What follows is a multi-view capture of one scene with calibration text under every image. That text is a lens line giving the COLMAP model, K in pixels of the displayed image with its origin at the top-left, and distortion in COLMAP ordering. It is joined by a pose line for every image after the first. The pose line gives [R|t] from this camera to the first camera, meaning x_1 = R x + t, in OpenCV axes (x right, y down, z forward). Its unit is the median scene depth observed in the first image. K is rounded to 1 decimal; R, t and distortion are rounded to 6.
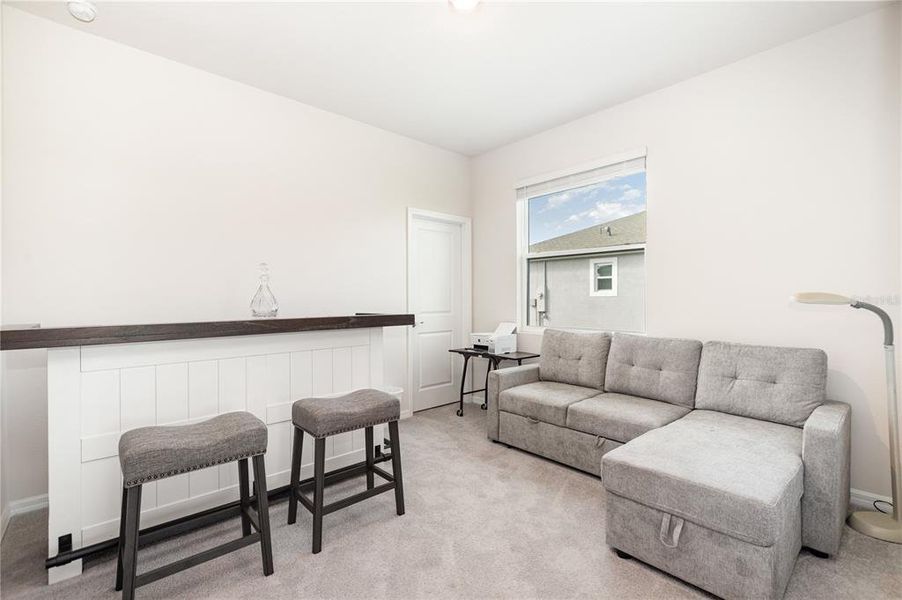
lens RADIAL K [[405.4, 0, 448.9], [0, 405.4, 299.0], [0, 0, 1]] dist [0.003969, 0.000820]
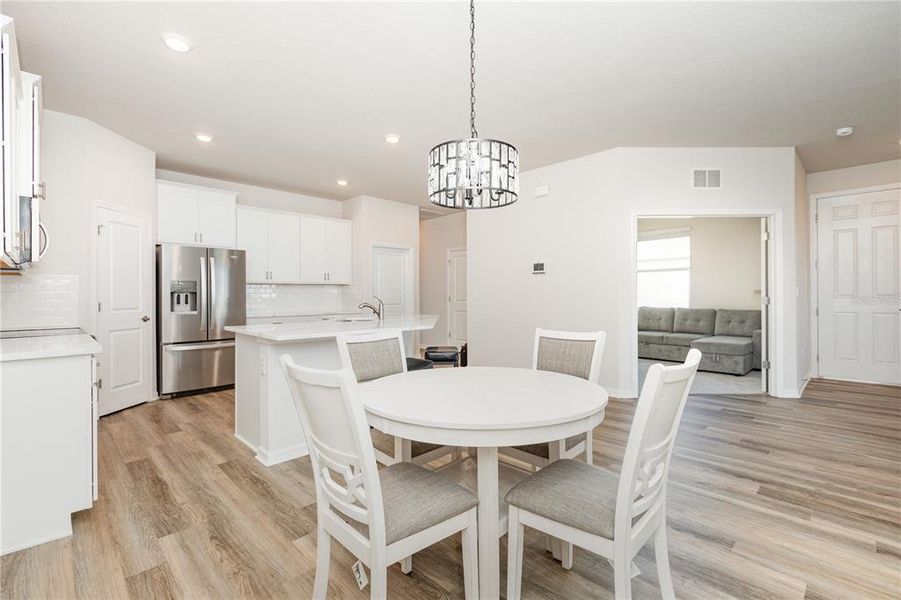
lens RADIAL K [[405.0, 0, 451.6], [0, 405.0, 298.6], [0, 0, 1]] dist [0.003969, 0.000820]
pose [[0.998655, -0.007491, 0.051298, -1.220372], [0.007275, 0.999964, 0.004397, 0.018938], [-0.051329, -0.004018, 0.998674, -1.520162]]
